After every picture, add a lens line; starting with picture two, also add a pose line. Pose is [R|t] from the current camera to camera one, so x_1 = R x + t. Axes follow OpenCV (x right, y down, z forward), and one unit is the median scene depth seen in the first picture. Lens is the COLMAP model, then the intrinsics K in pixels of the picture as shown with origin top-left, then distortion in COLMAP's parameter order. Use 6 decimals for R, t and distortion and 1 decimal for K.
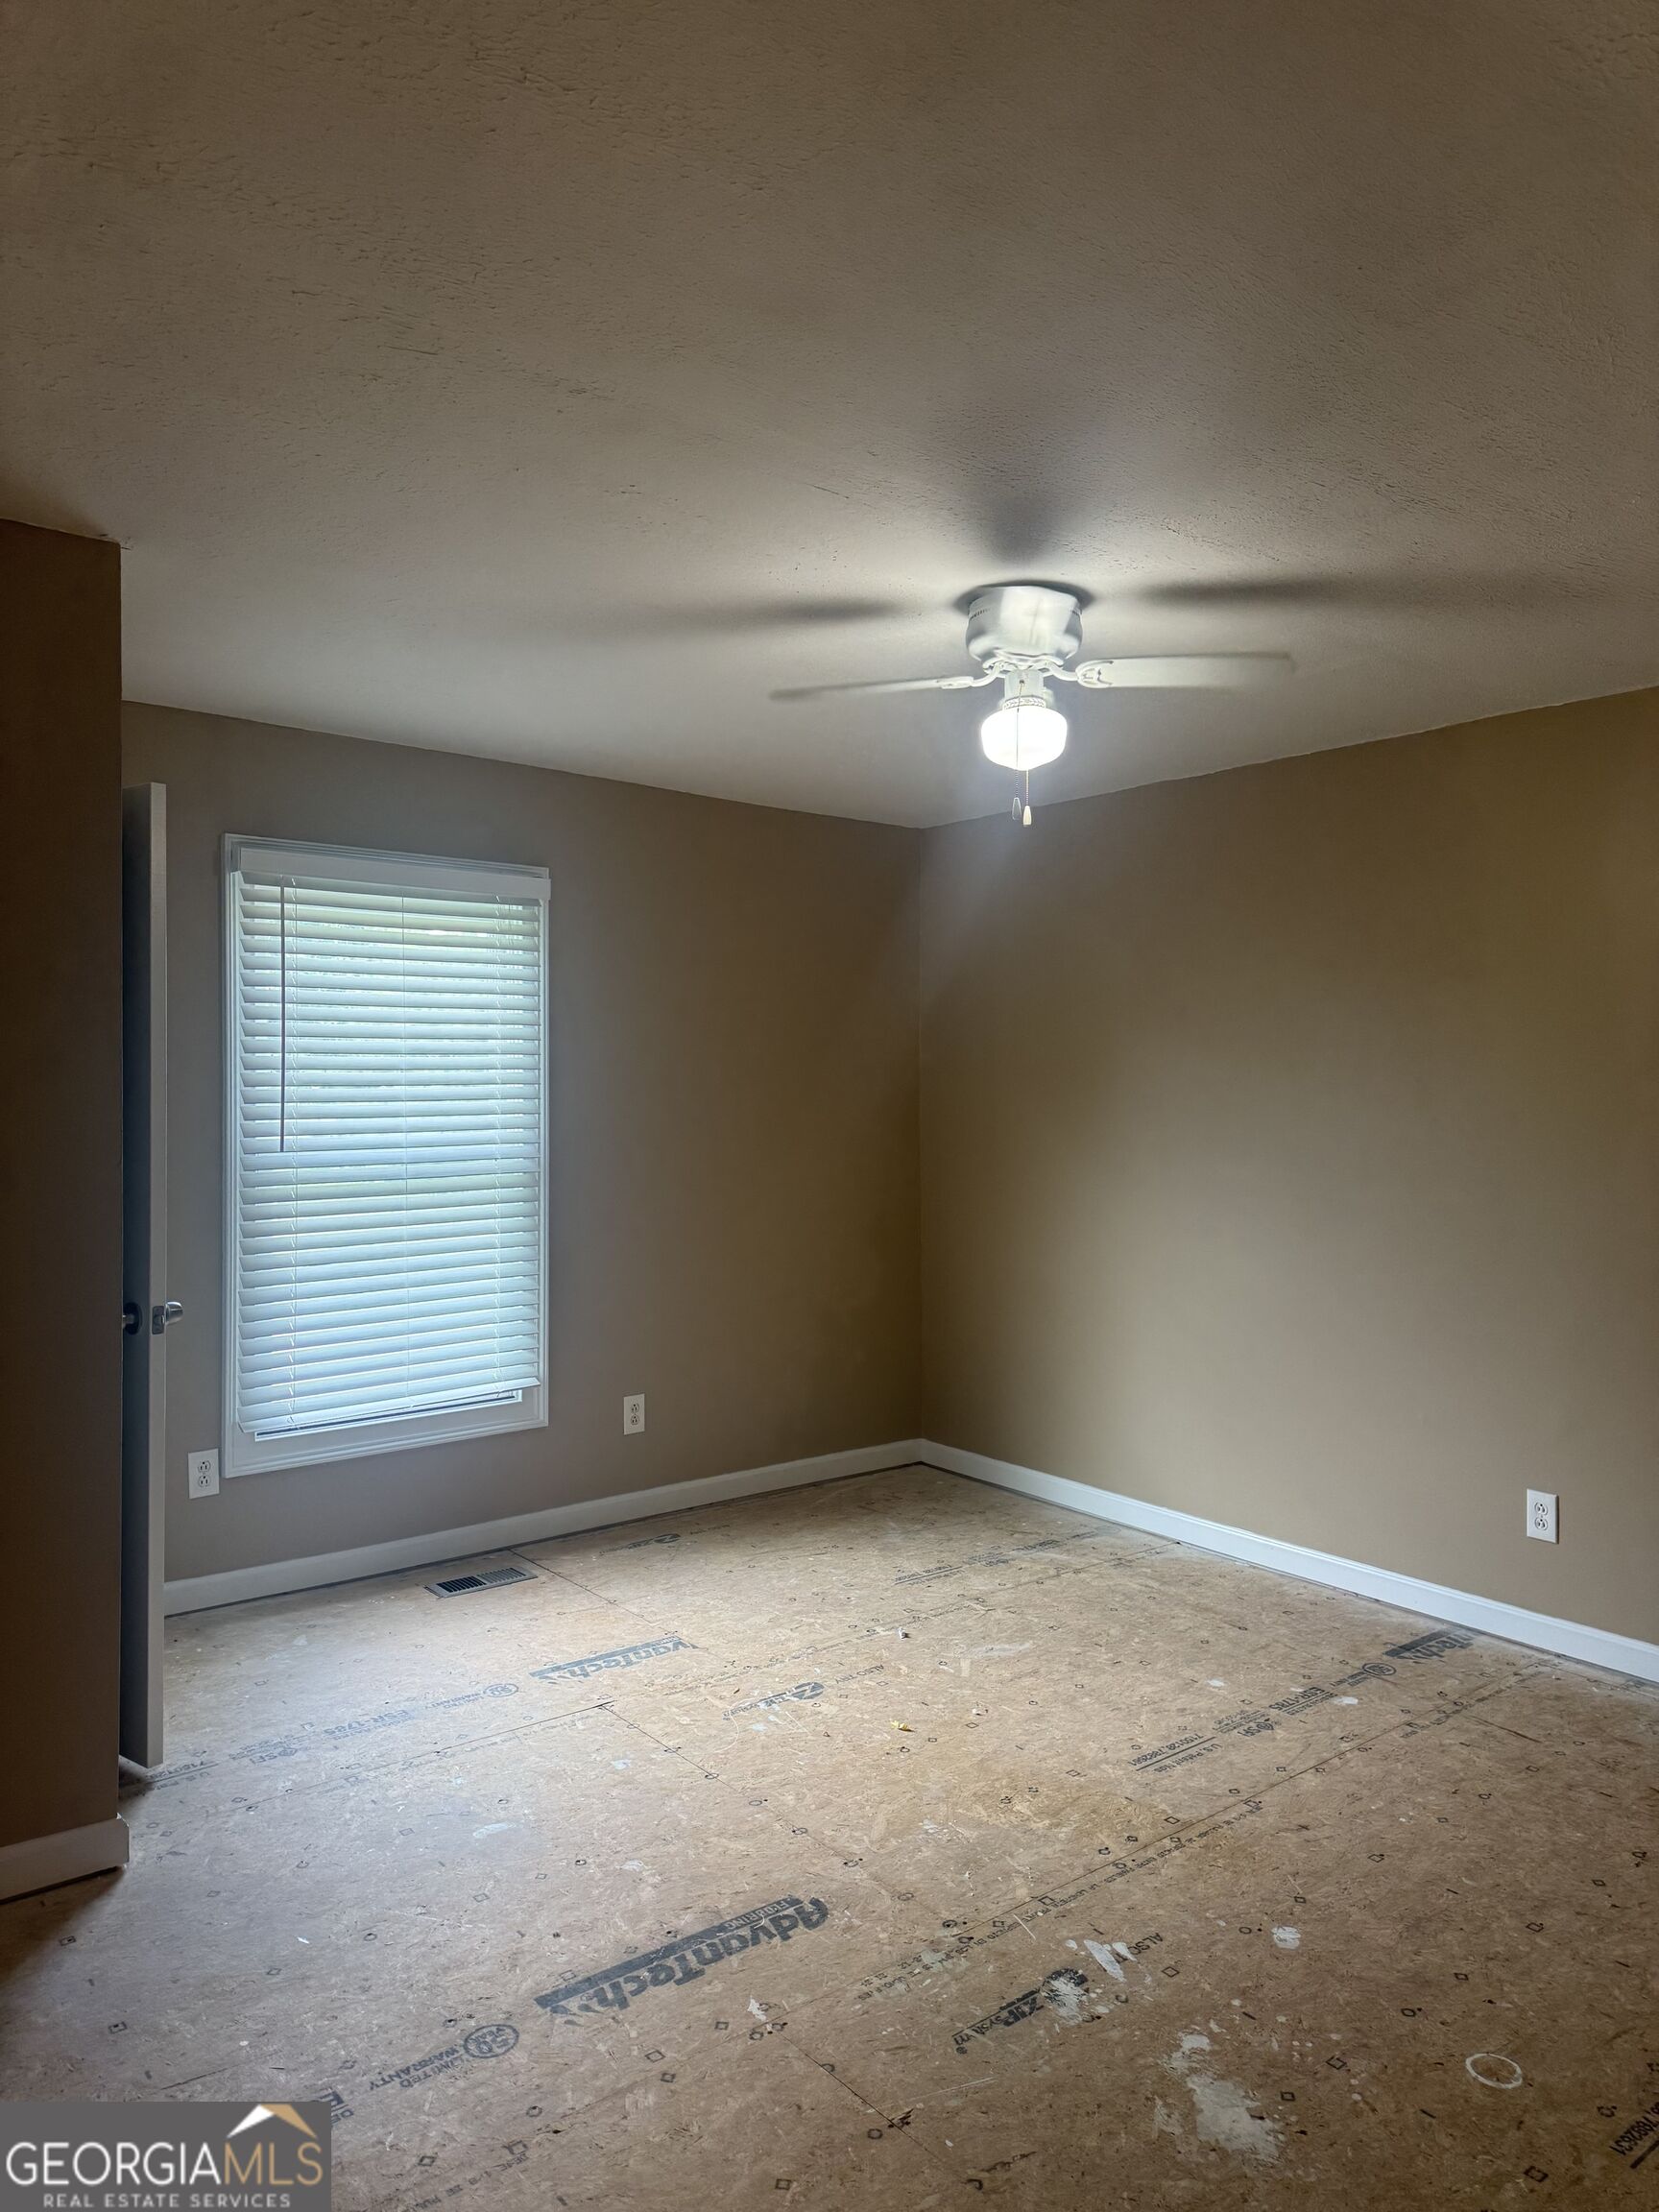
lens RADIAL K [[1566.4, 0, 830.7], [0, 1566.4, 1114.4], [0, 0, 1]] dist [0.037687, -0.041283]
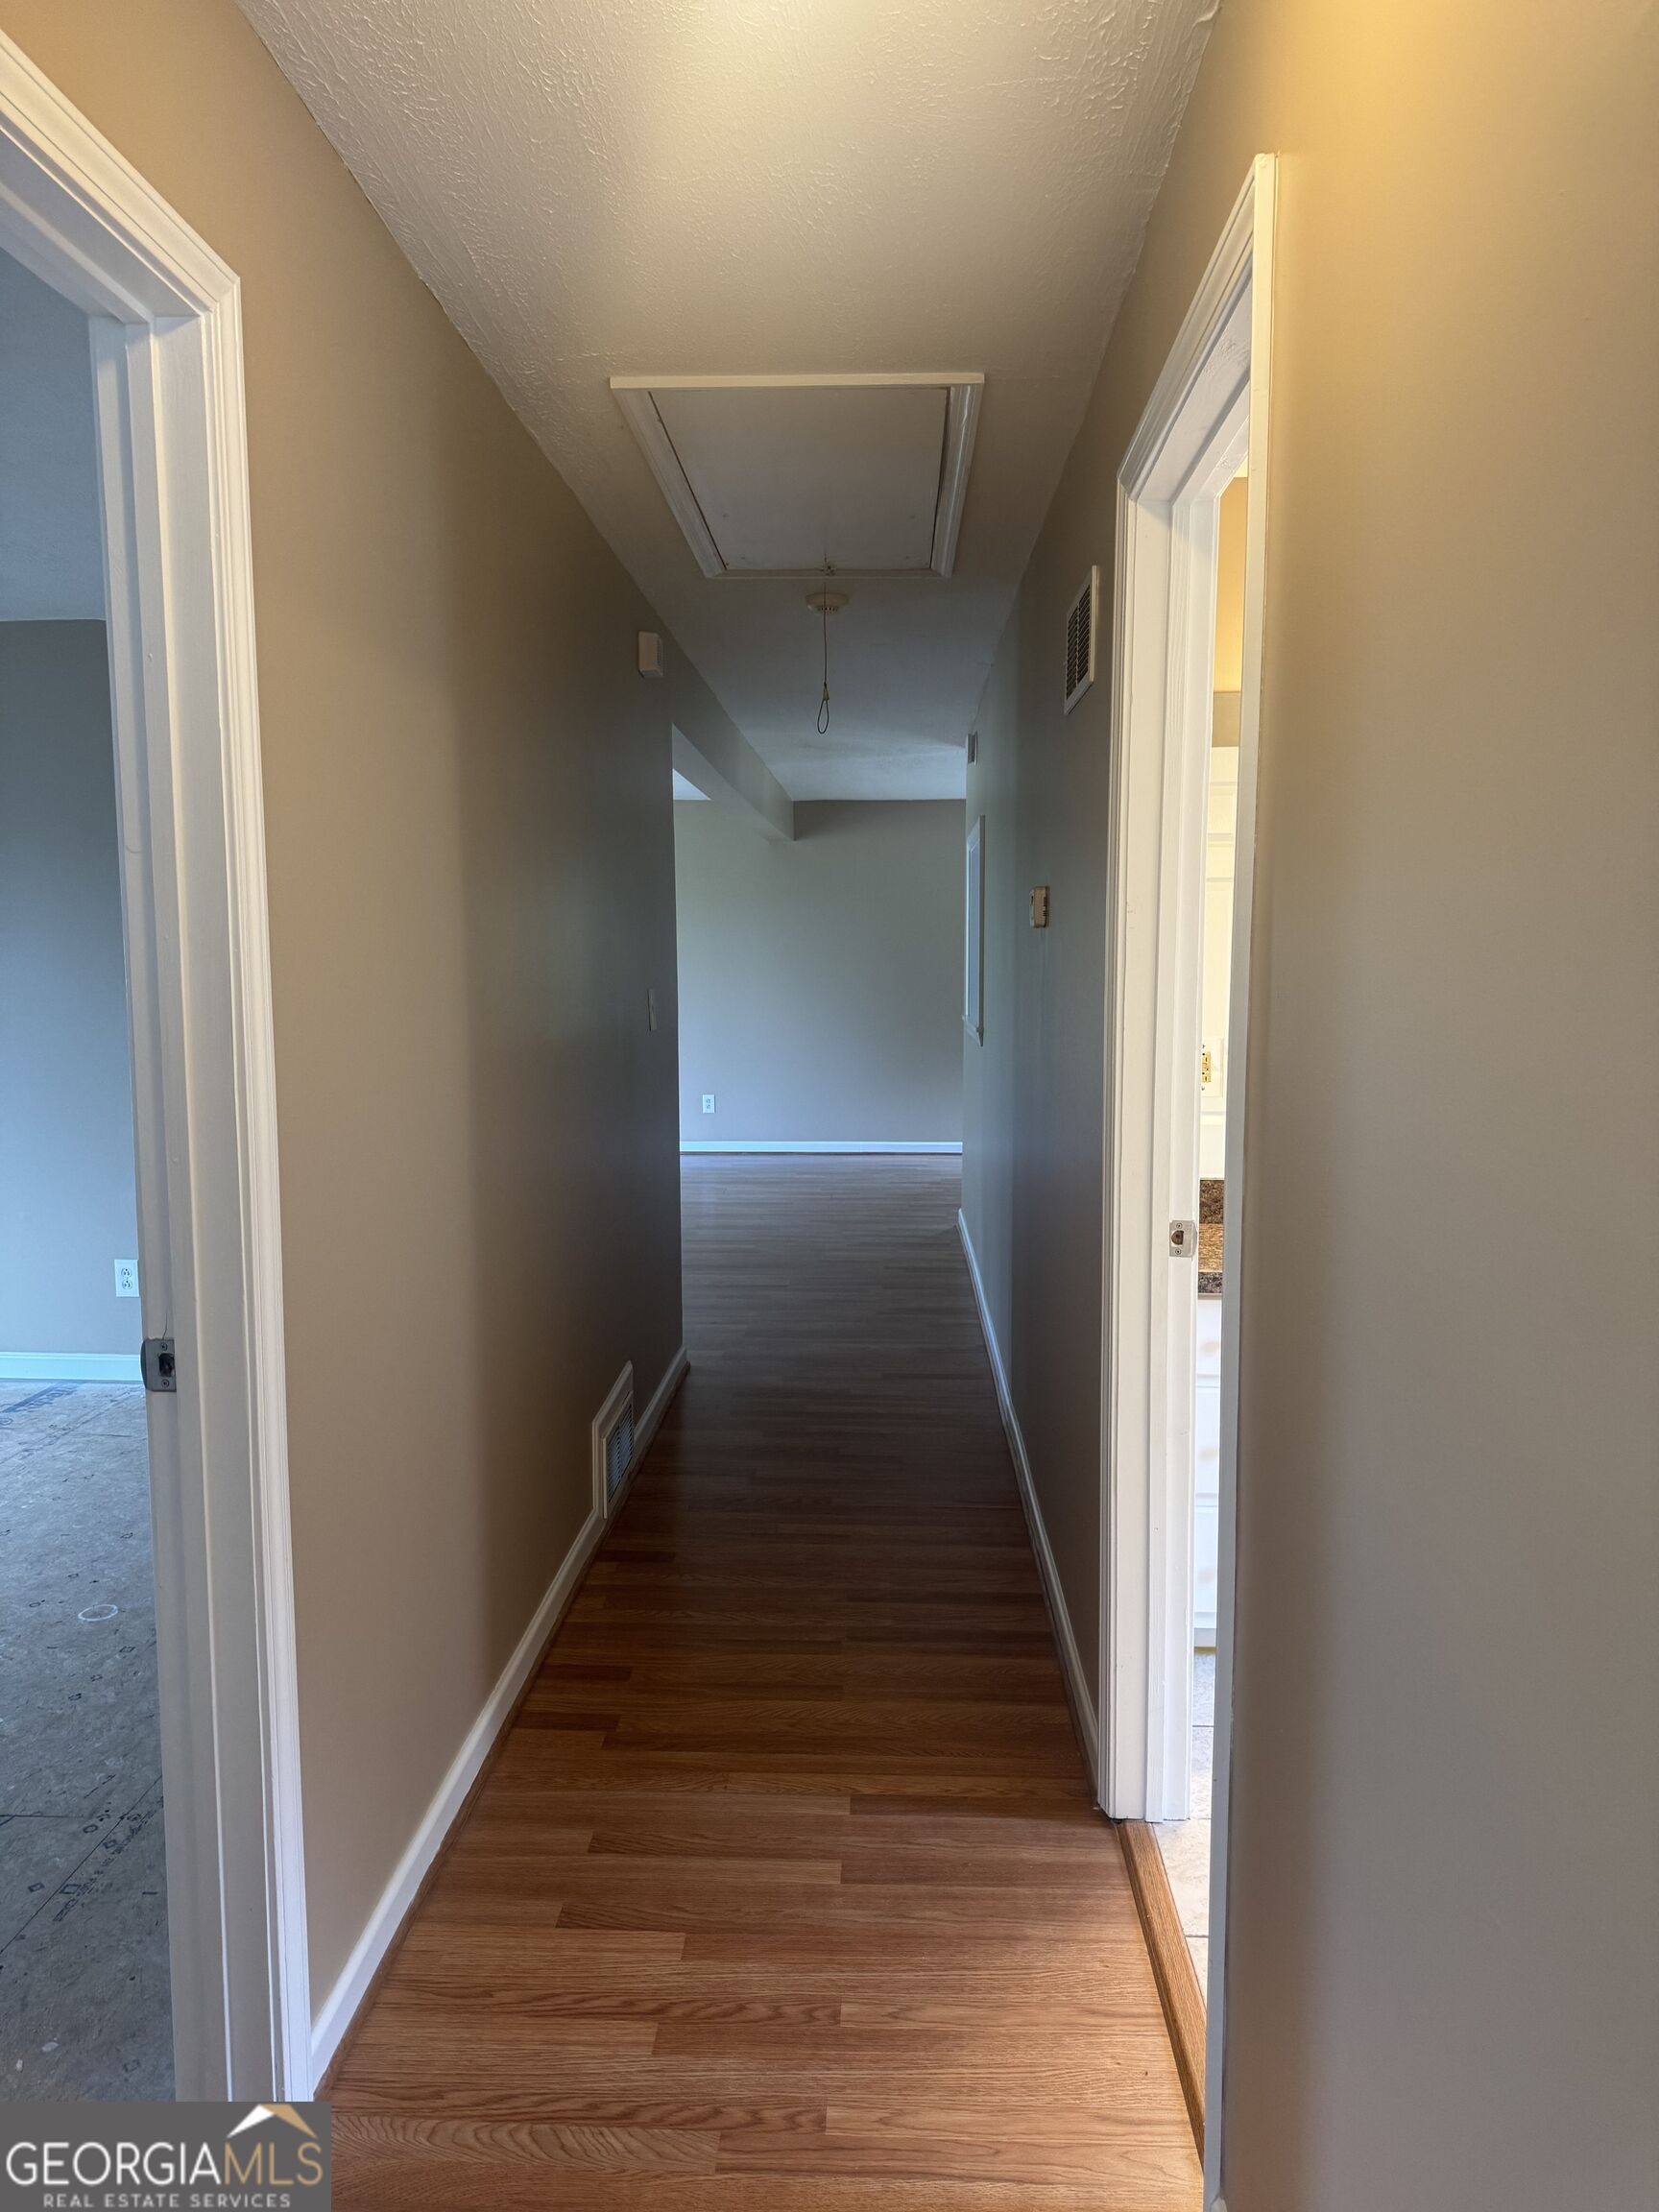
lens RADIAL K [[1566.4, 0, 827.4], [0, 1566.4, 1103.3], [0, 0, 1]] dist [0.037687, -0.041283]
pose [[0.670669, -0.083529, 0.737039, -0.111281], [0.021455, 0.995408, 0.093287, 0.011141], [-0.741446, -0.046752, 0.669382, -0.308706]]
